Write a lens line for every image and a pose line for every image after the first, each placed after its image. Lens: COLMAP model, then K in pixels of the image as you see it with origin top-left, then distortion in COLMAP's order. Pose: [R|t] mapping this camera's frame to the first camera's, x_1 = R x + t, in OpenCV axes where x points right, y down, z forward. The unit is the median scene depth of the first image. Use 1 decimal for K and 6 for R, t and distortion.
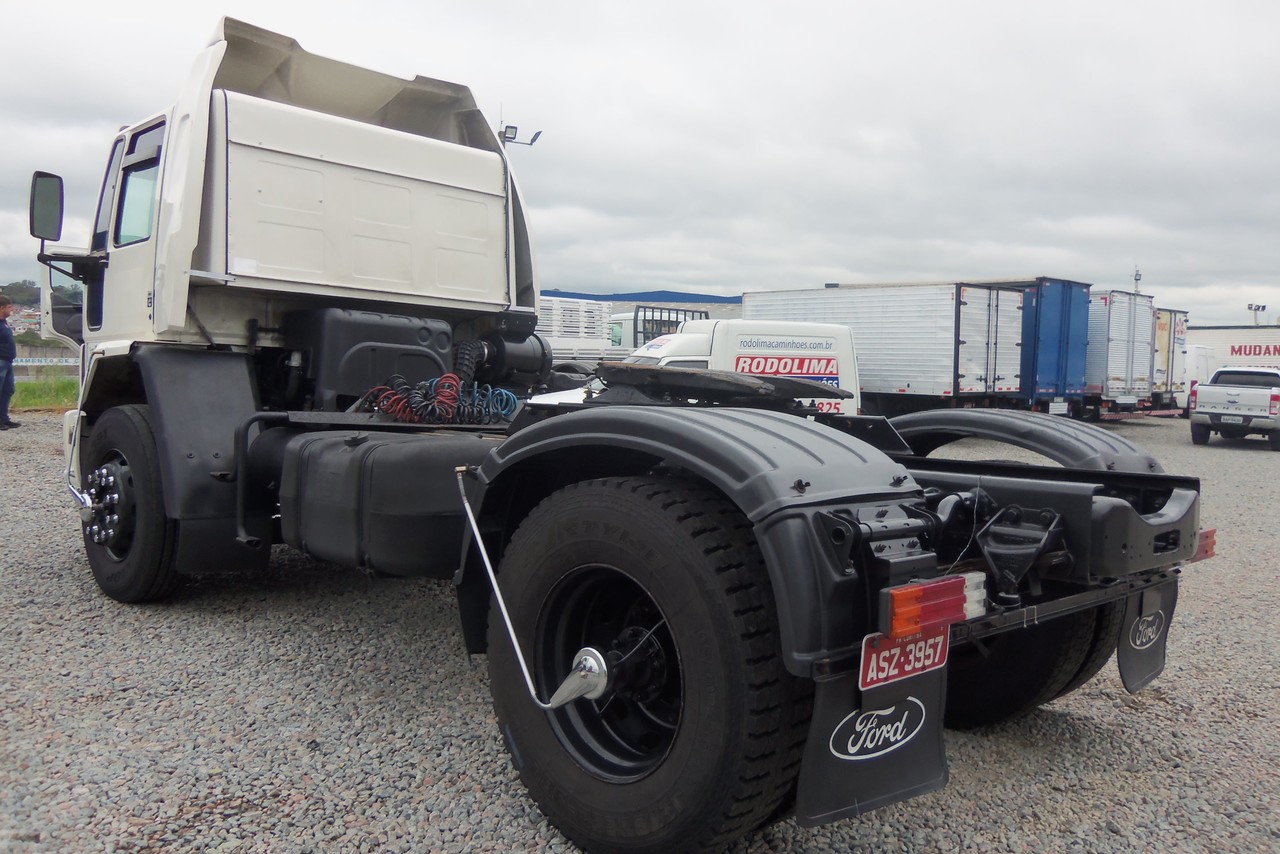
lens RADIAL K [[1000.3, 0, 640.0], [0, 1000.3, 427.0], [0, 0, 1]] dist [0.004150, 0.002126]
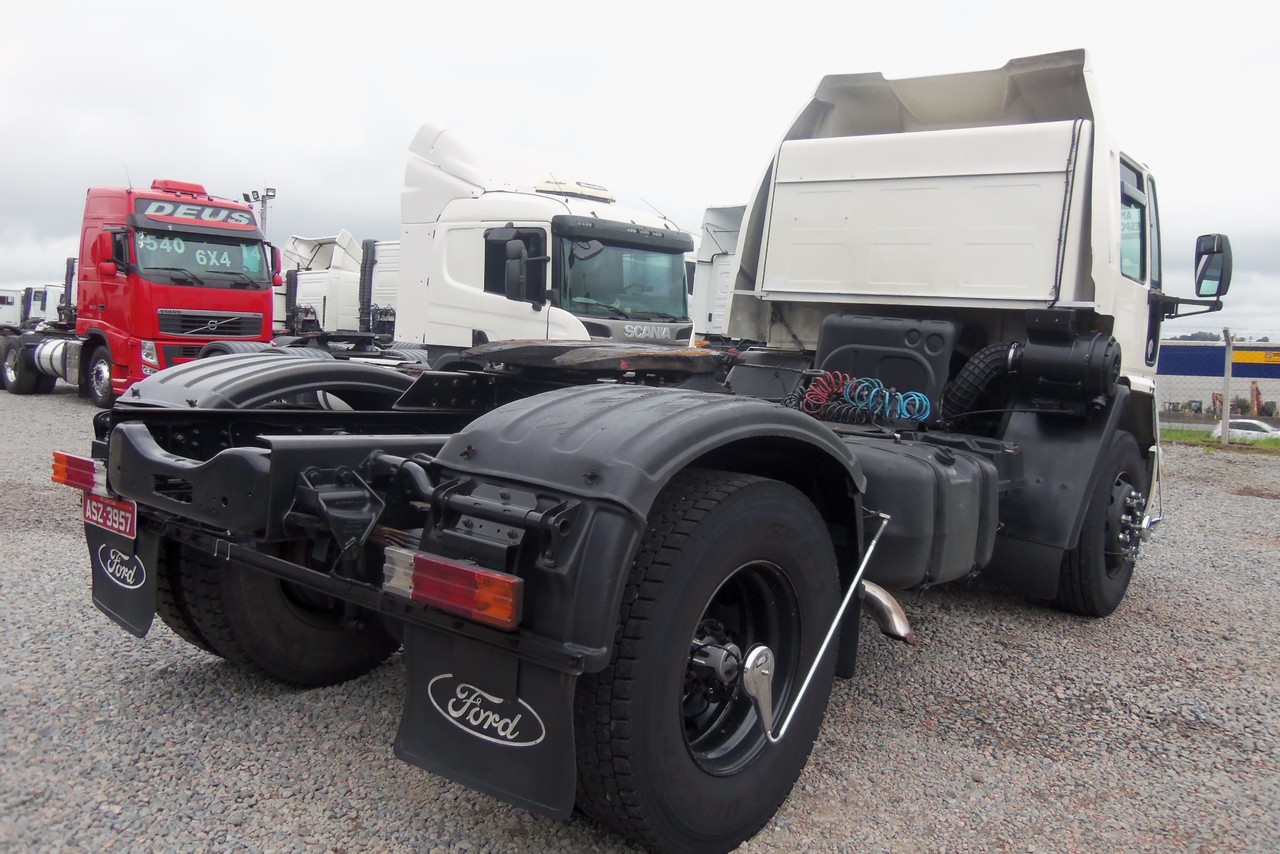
lens RADIAL K [[1075.7, 0, 637.4], [0, 1075.7, 408.3], [0, 0, 1]] dist [-0.015438, 0.001364]
pose [[0.212511, 0.030418, -0.976685, 1.246034], [-0.091583, 0.995736, 0.011085, -0.016764], [0.972858, 0.087092, 0.214390, 0.869845]]
